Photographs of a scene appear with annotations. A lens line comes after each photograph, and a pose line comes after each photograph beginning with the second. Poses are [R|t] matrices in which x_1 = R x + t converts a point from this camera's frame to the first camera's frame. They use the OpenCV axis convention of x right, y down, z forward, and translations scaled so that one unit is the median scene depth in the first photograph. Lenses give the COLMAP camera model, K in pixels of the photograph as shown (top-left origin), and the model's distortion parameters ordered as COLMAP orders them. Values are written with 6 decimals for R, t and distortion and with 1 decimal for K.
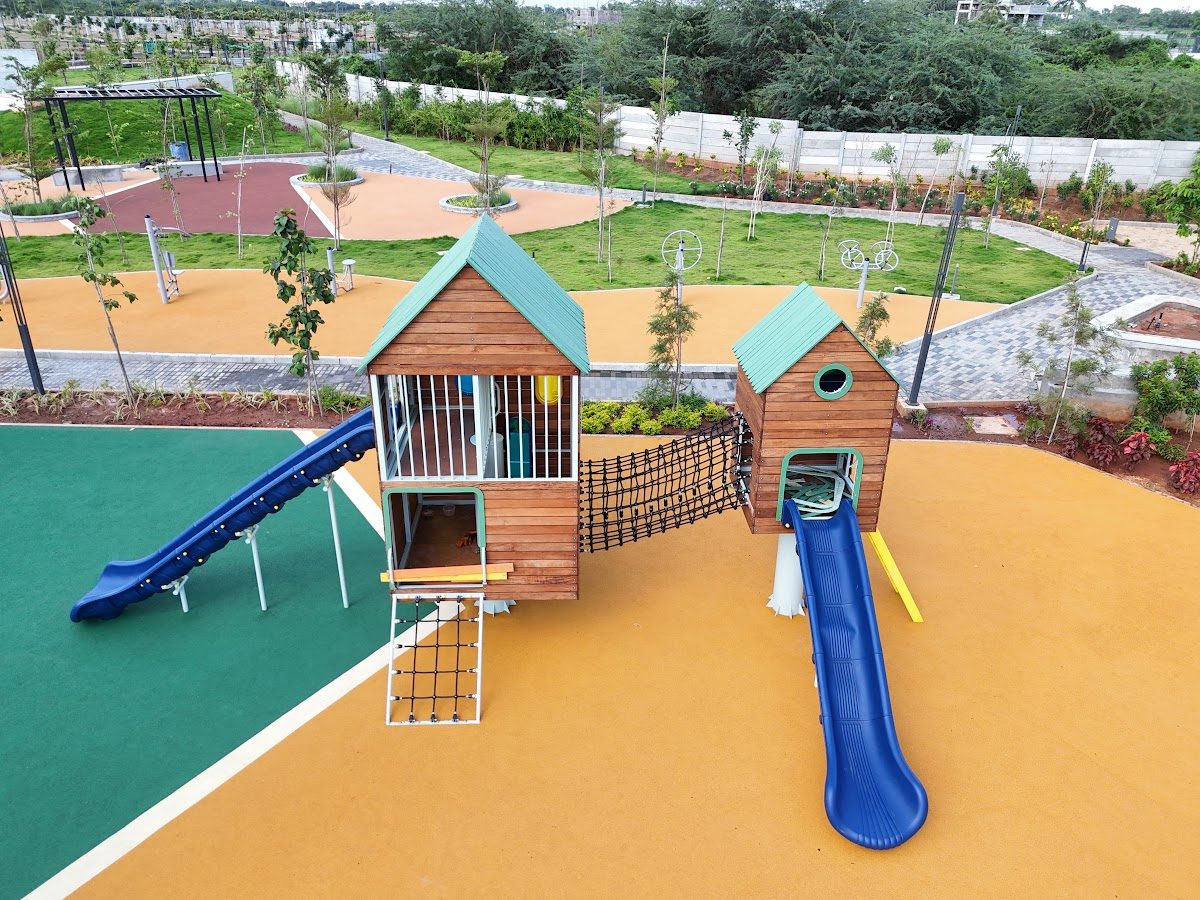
lens RADIAL K [[870.9, 0, 600.0], [0, 870.9, 450.0], [0, 0, 1]] dist [0.048265, -0.031439]
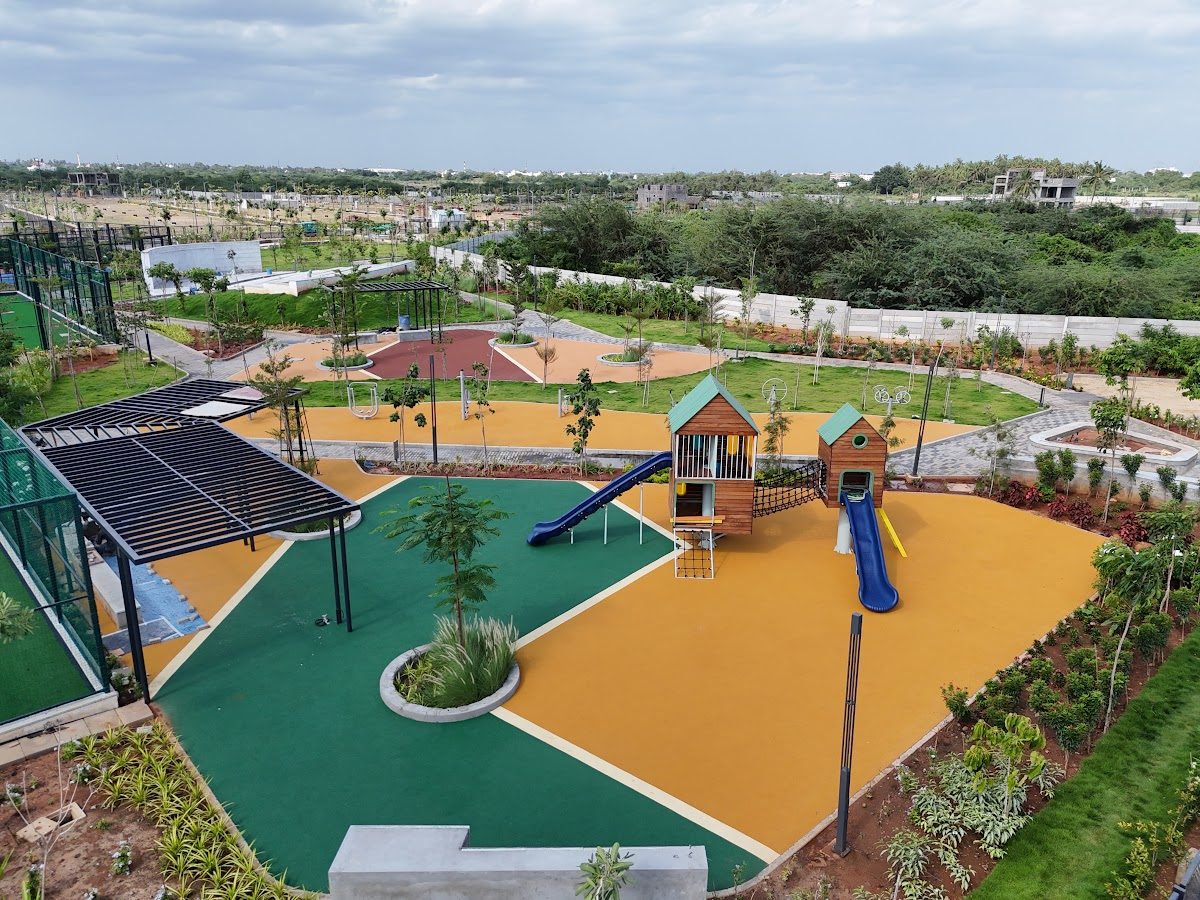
lens RADIAL K [[867.2, 0, 600.0], [0, 867.2, 450.0], [0, 0, 1]] dist [0.069290, -0.061373]
pose [[0.997873, 0.012393, -0.064006, -0.078960], [-0.022353, 0.987293, -0.157330, 0.090167], [0.061243, 0.158426, 0.985470, -0.378058]]
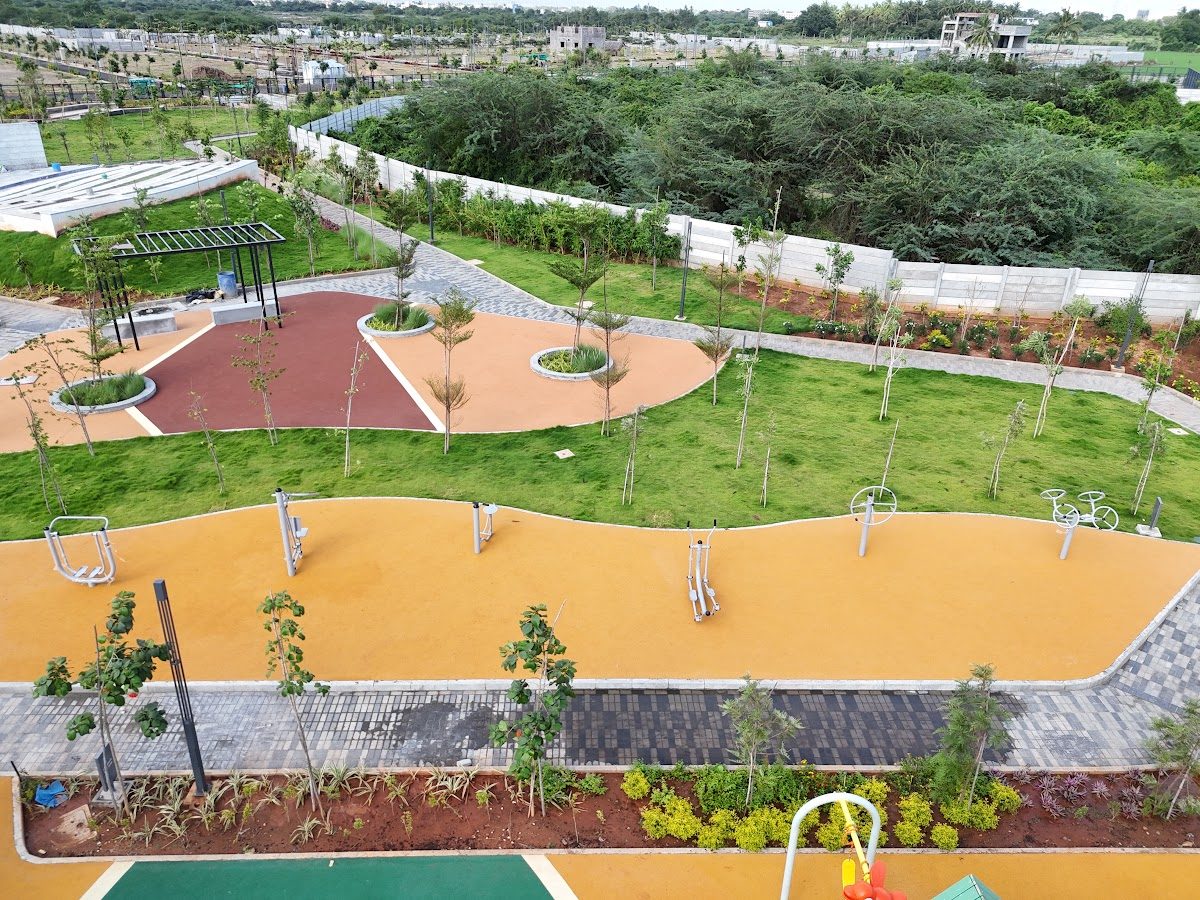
lens RADIAL K [[867.2, 0, 600.0], [0, 867.2, 450.0], [0, 0, 1]] dist [0.069290, -0.061373]
pose [[0.999432, -0.011961, 0.031490, -0.131916], [0.011903, 0.999927, 0.002016, -0.180244], [-0.031512, -0.001640, 0.999502, 0.072719]]
